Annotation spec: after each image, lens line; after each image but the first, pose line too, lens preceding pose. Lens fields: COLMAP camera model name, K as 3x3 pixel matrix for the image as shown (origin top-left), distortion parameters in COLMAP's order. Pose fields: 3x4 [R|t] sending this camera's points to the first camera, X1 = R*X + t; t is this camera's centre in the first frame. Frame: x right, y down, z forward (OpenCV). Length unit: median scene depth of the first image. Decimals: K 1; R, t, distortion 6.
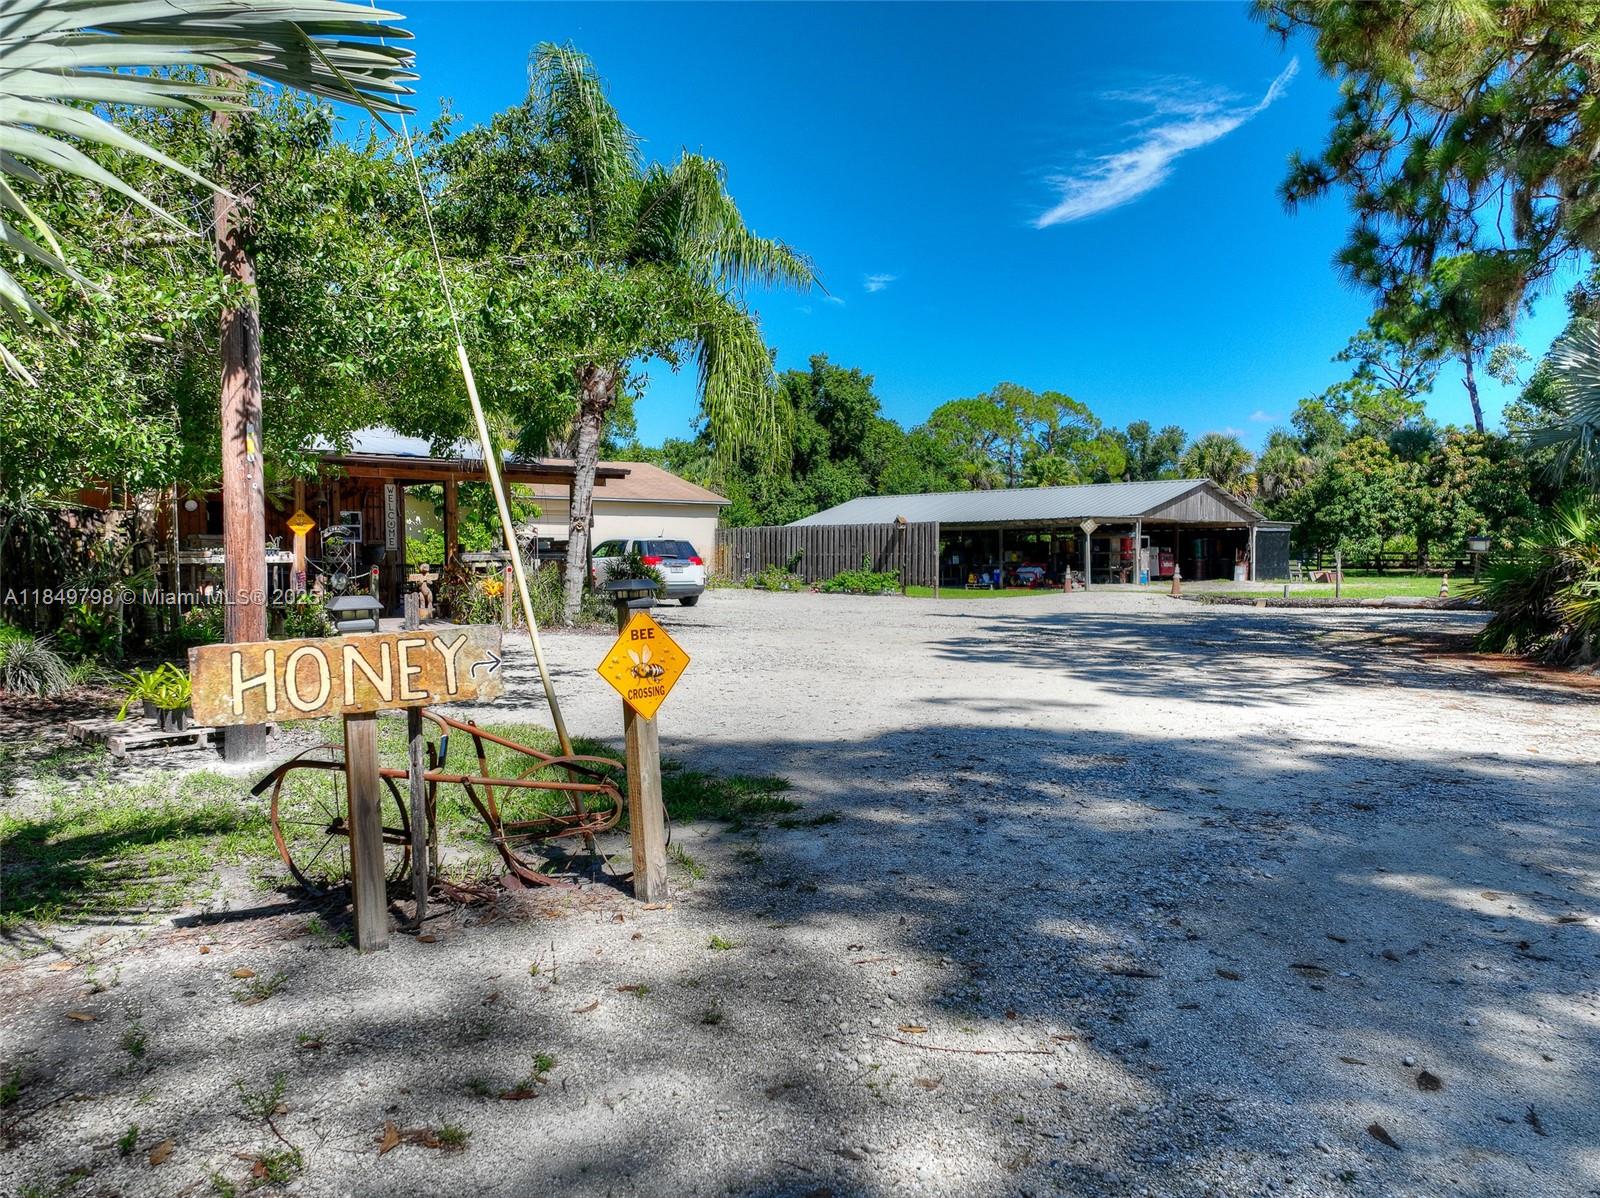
lens RADIAL K [[1116.5, 0, 800.0], [0, 1116.5, 599.0], [0, 0, 1]] dist [-0.002277, 0.020928]
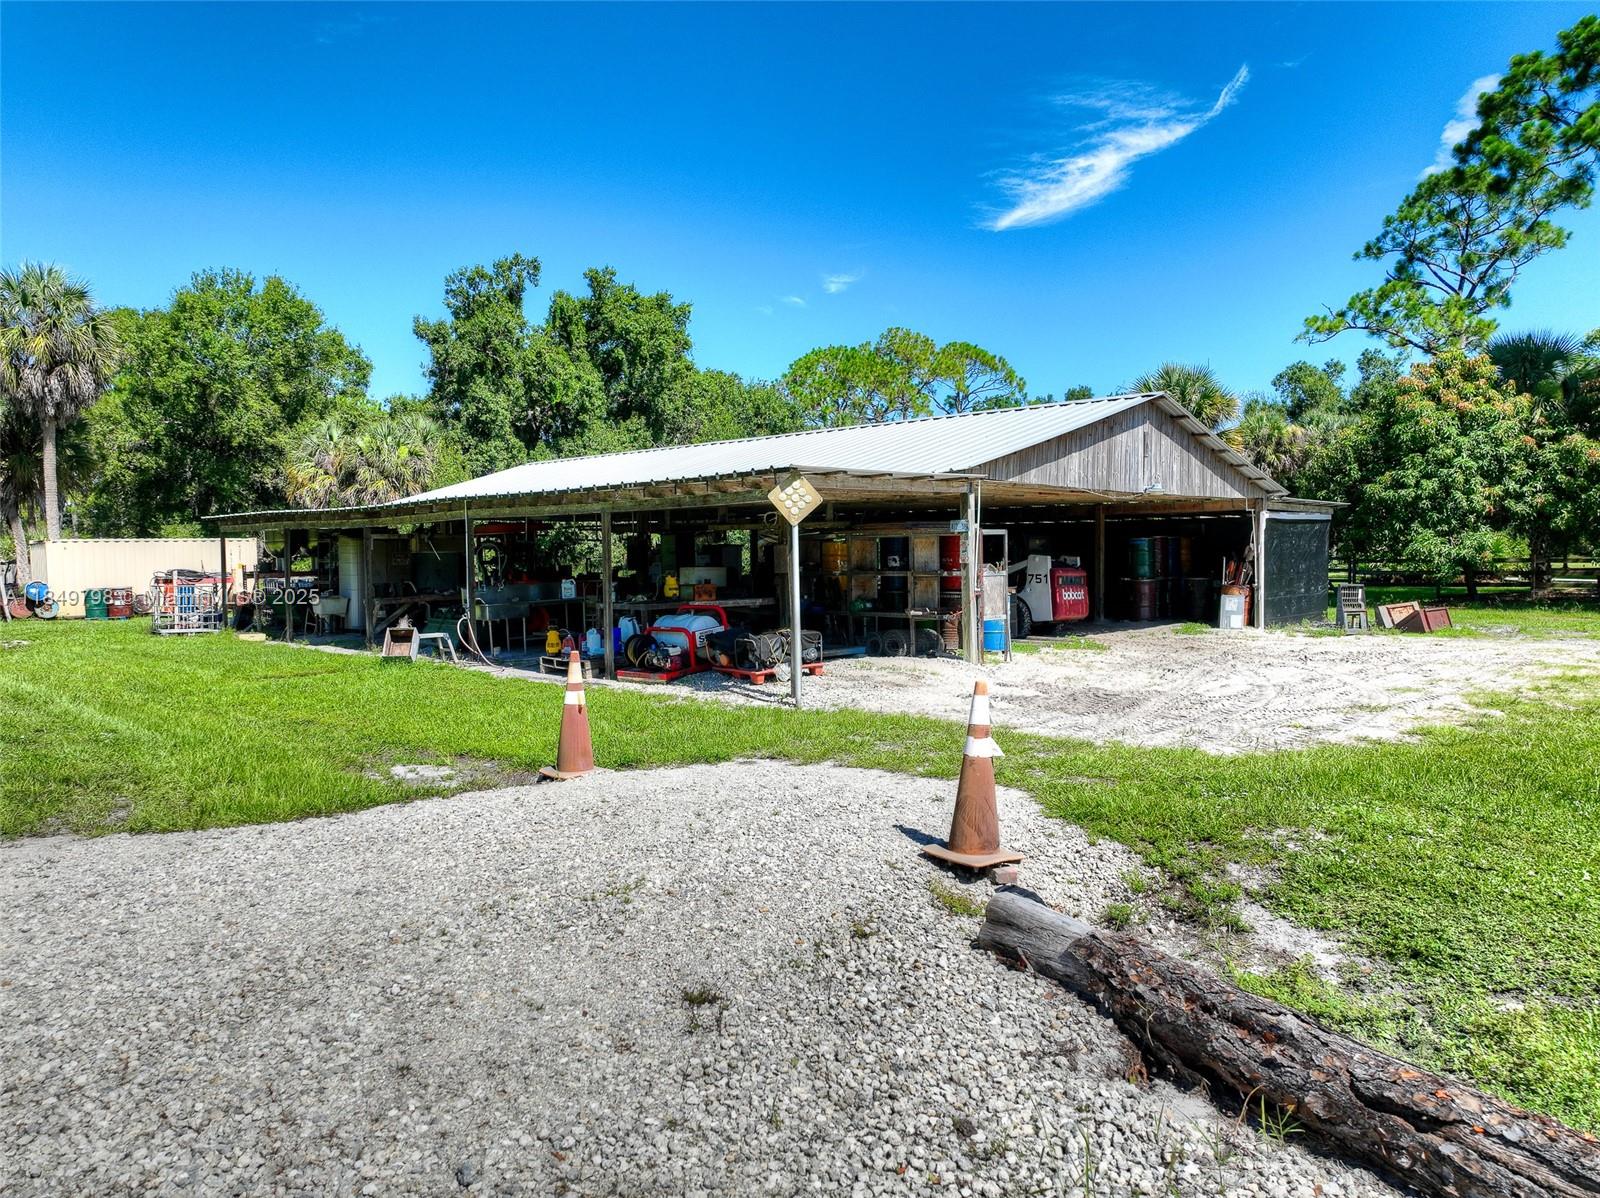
lens RADIAL K [[1116.5, 0, 800.0], [0, 1116.5, 599.0], [0, 0, 1]] dist [-0.002277, 0.020928]
pose [[0.999457, -0.005756, 0.032443, 0.137004], [0.005737, 0.999983, 0.000671, -0.019978], [-0.032447, -0.000485, 0.999473, 0.371851]]
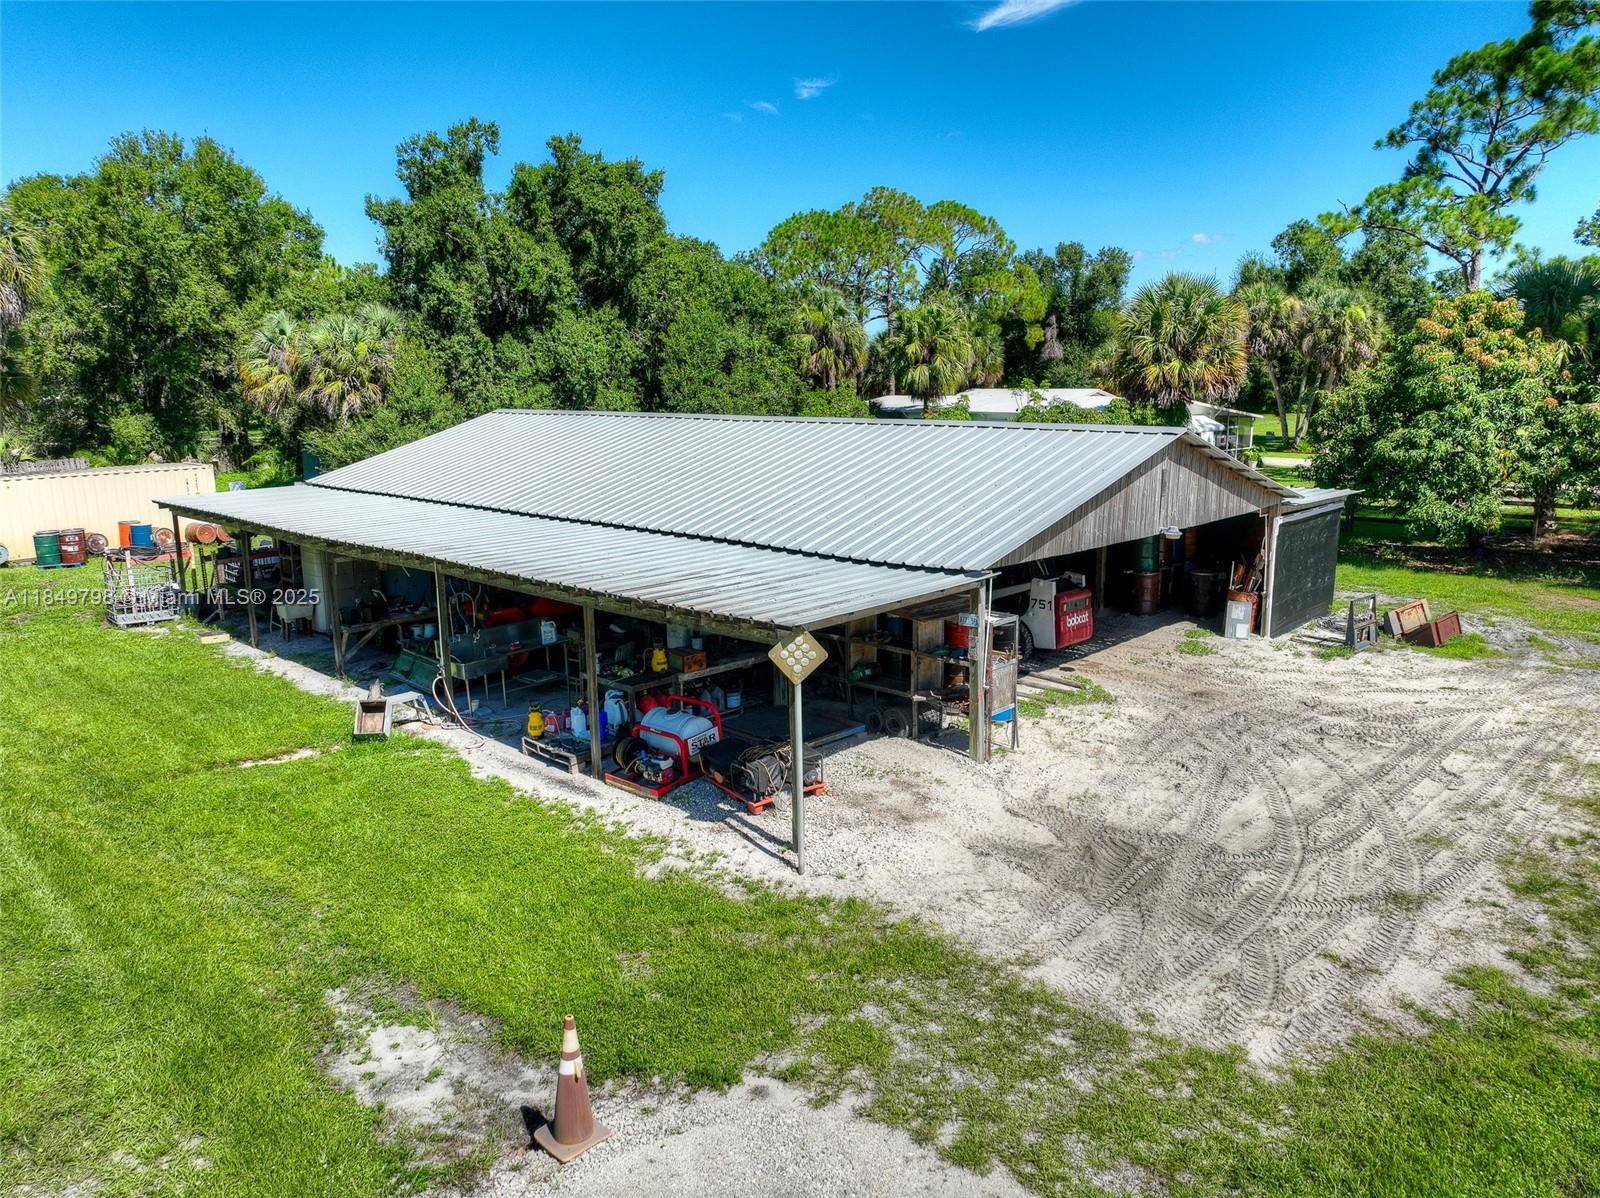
lens RADIAL K [[1118.6, 0, 800.0], [0, 1118.6, 599.0], [0, 0, 1]] dist [-0.018202, 0.045570]
pose [[0.998517, -0.013727, 0.052690, 0.133873], [0.005295, 0.987594, 0.156942, -0.069721], [-0.054190, -0.156430, 0.986201, 0.390000]]
